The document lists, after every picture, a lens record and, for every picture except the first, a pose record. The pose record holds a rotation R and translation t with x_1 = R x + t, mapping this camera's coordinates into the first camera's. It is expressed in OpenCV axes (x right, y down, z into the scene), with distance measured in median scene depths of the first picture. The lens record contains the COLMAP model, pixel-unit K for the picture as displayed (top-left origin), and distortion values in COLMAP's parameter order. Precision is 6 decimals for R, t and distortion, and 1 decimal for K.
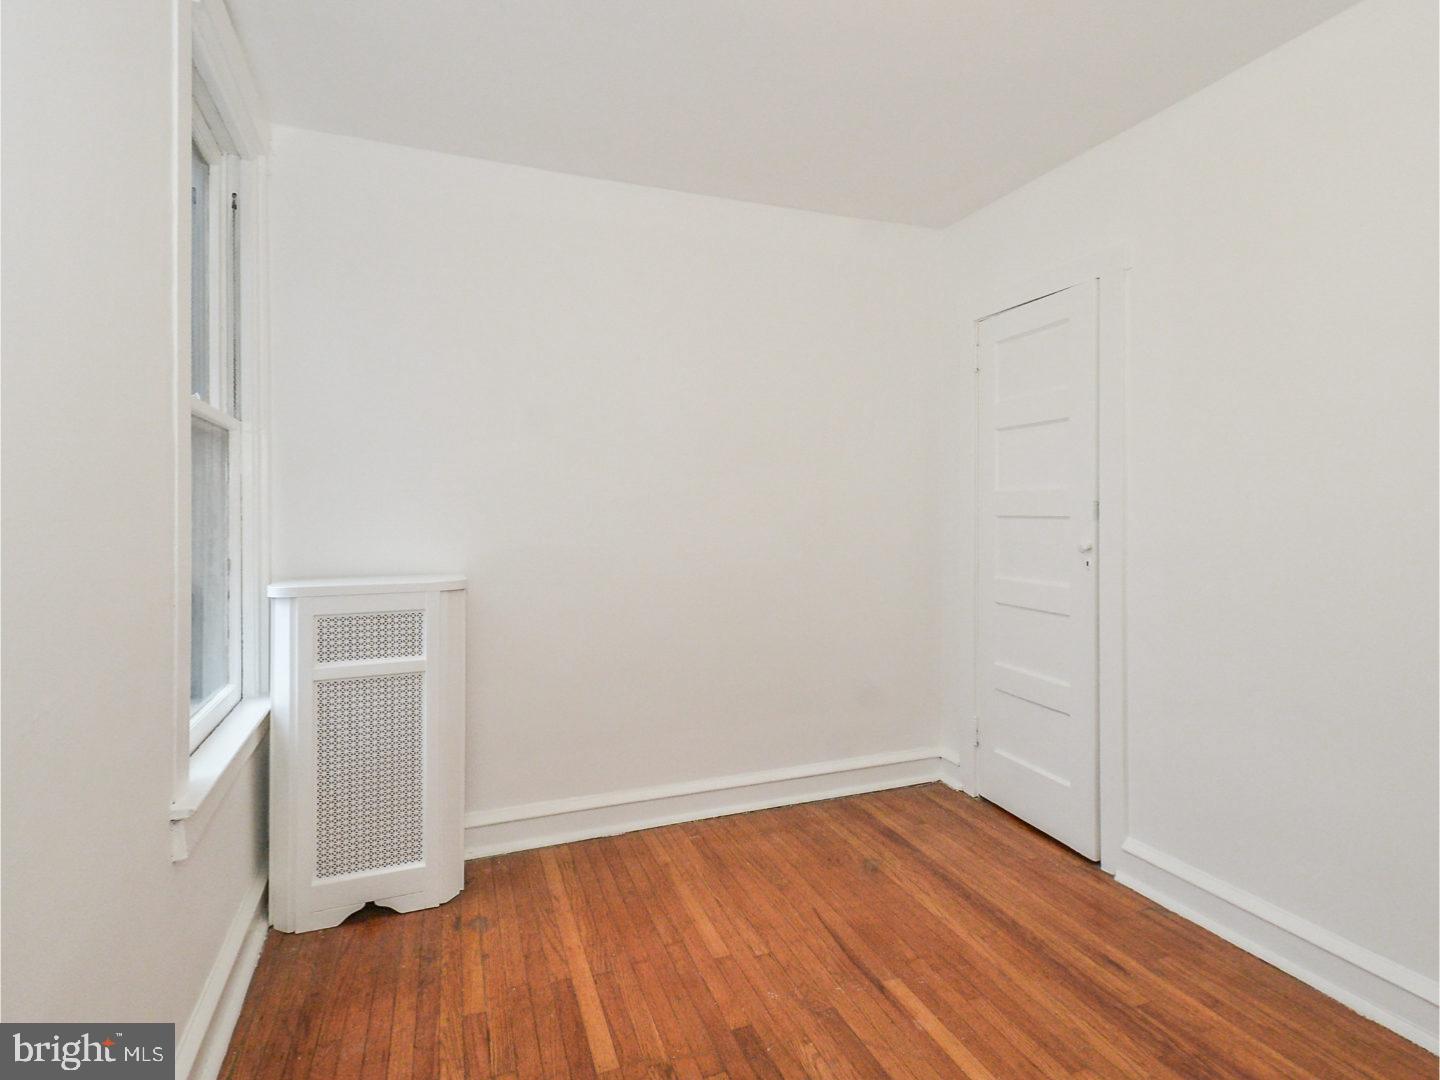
lens RADIAL K [[740.1, 0, 720.3], [0, 740.1, 503.8], [0, 0, 1]] dist [0.008484, -0.002222]
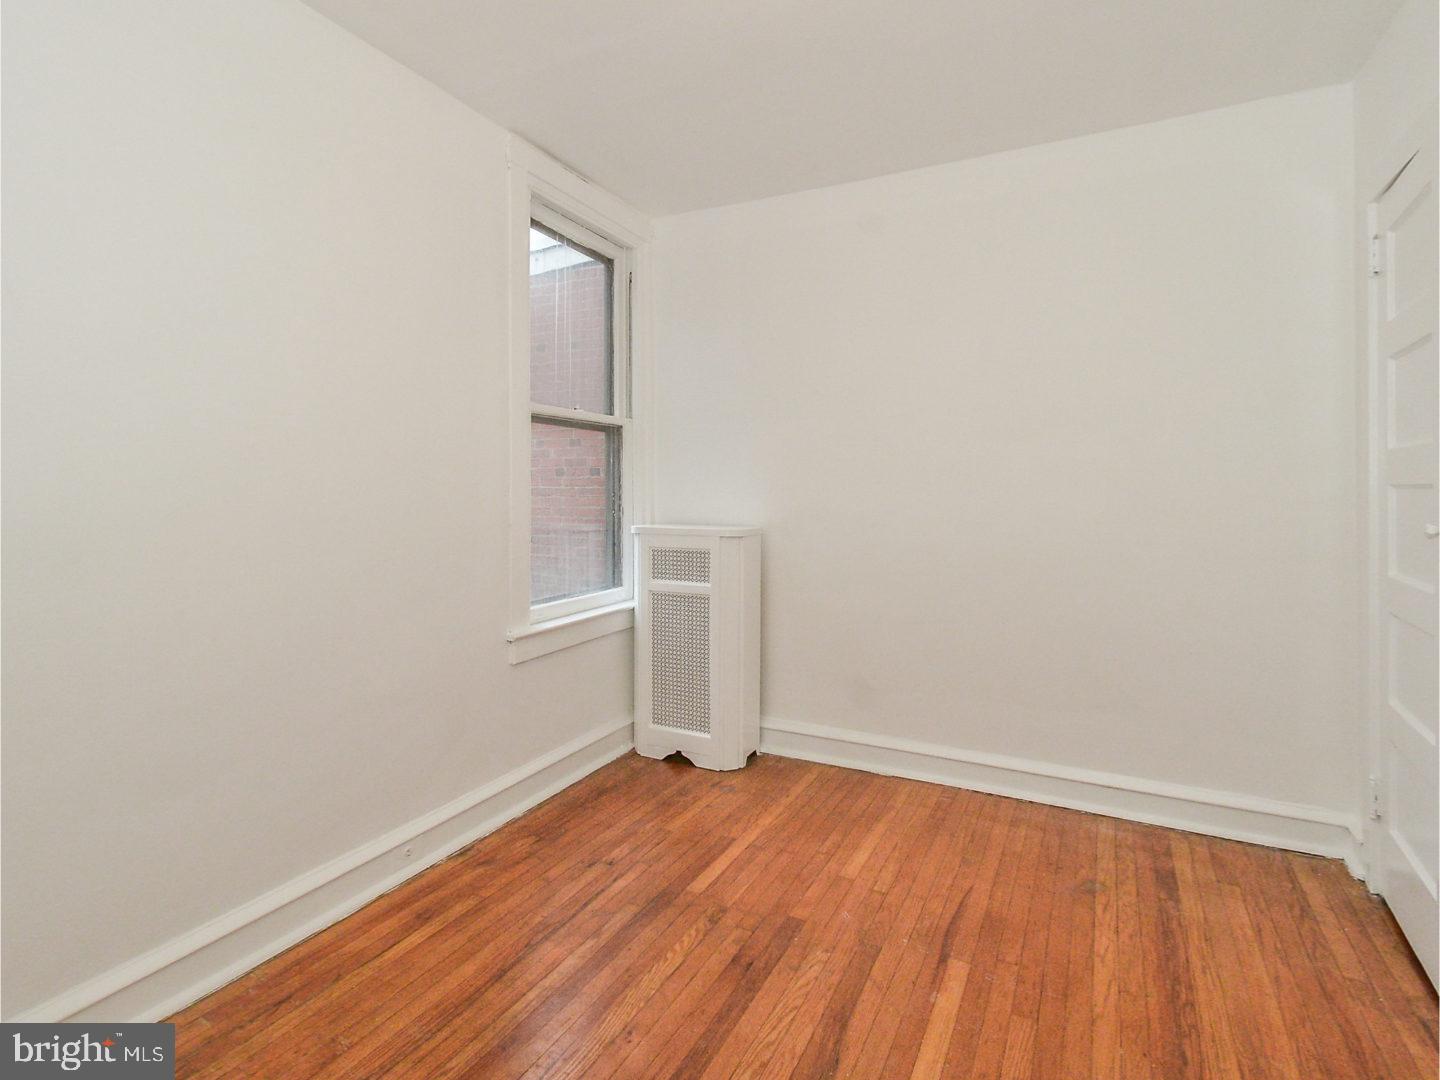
lens RADIAL K [[754.5, 0, 729.0], [0, 754.5, 488.2], [0, 0, 1]] dist [-0.001082, -0.001060]
pose [[0.660778, 0.009763, -0.750518, 0.674884], [-0.006775, 0.999952, 0.007043, 0.020123], [0.750551, 0.000431, 0.660812, 0.113849]]
